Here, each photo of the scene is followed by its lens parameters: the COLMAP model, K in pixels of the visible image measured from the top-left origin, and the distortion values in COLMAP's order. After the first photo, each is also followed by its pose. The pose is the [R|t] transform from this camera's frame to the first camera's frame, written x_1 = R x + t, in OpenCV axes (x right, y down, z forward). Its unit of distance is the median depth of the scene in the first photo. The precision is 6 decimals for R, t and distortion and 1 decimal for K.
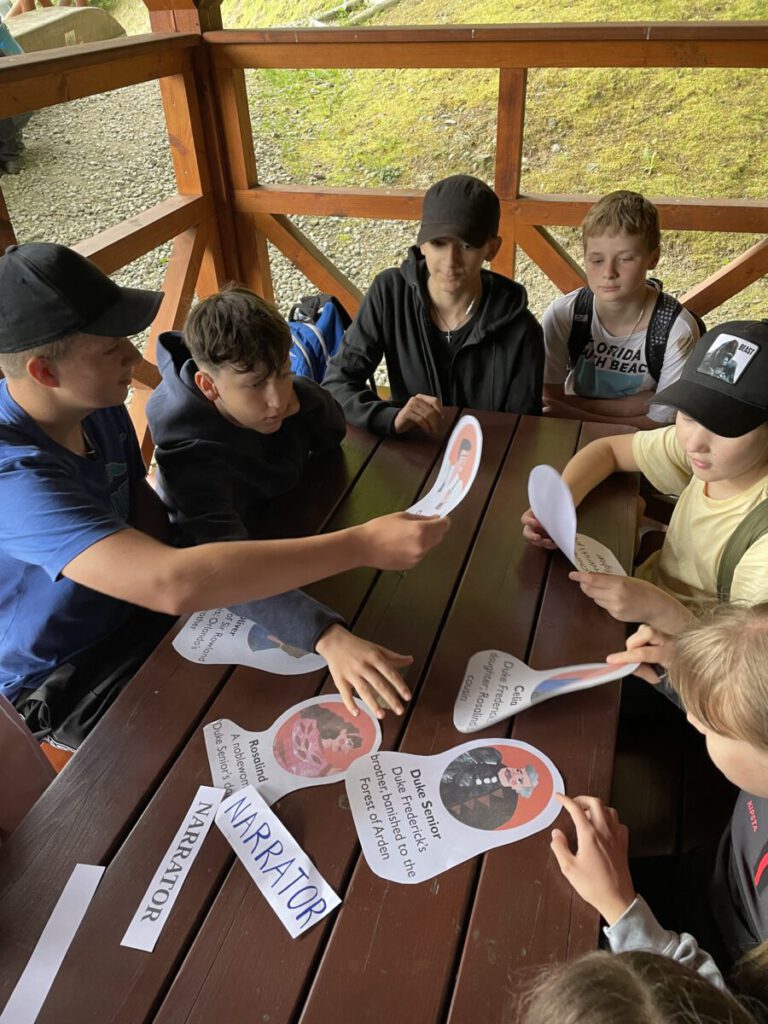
lens RADIAL K [[751.6, 0, 404.5], [0, 751.6, 509.4], [0, 0, 1]] dist [0.084073, -0.099278]
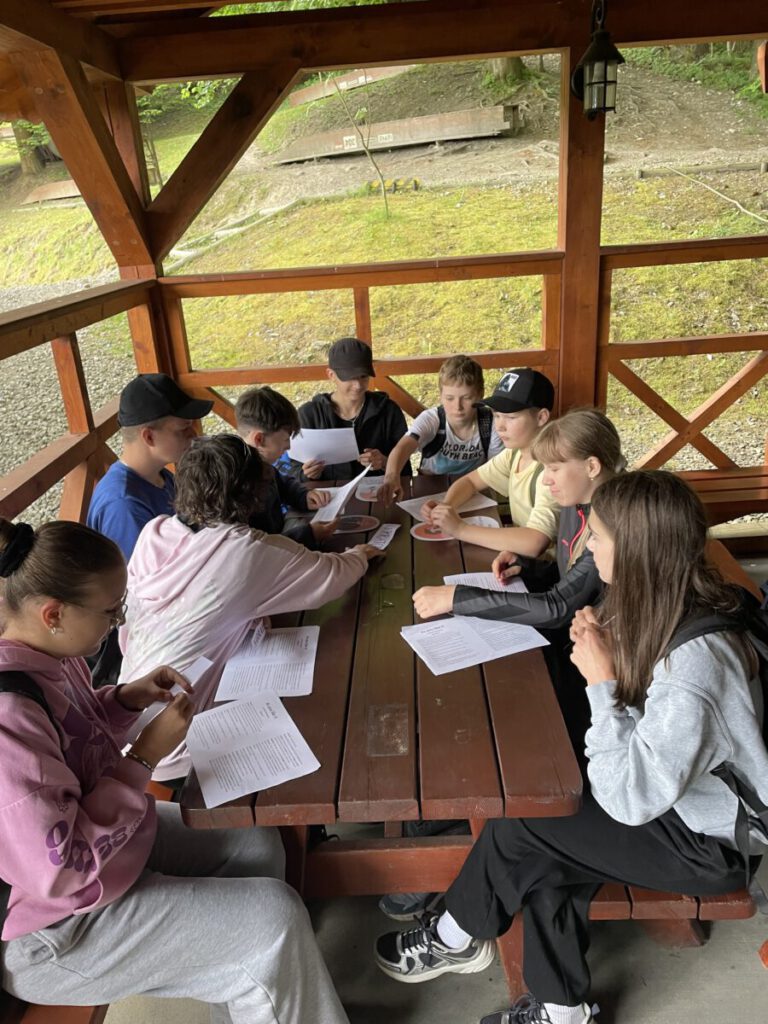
lens RADIAL K [[785.1, 0, 389.8], [0, 785.1, 518.5], [0, 0, 1]] dist [0.101723, -0.129655]
pose [[0.959767, -0.131971, 0.247852, -0.133970], [0.190975, 0.953877, -0.231619, 0.147464], [-0.205853, 0.269634, 0.940703, -0.234015]]
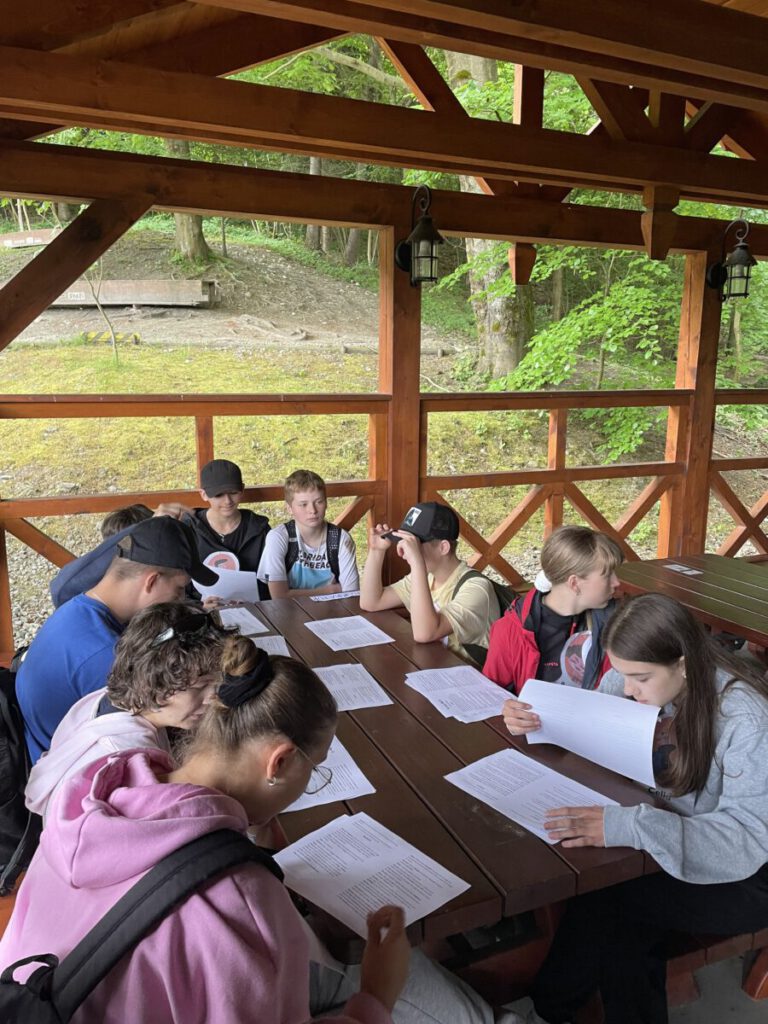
lens RADIAL K [[785.1, 0, 389.8], [0, 785.1, 518.5], [0, 0, 1]] dist [0.101723, -0.129655]
pose [[0.755186, -0.088386, 0.649524, -0.312180], [0.359512, 0.884396, -0.297649, 0.126156], [-0.548129, 0.458292, 0.699660, -0.147340]]
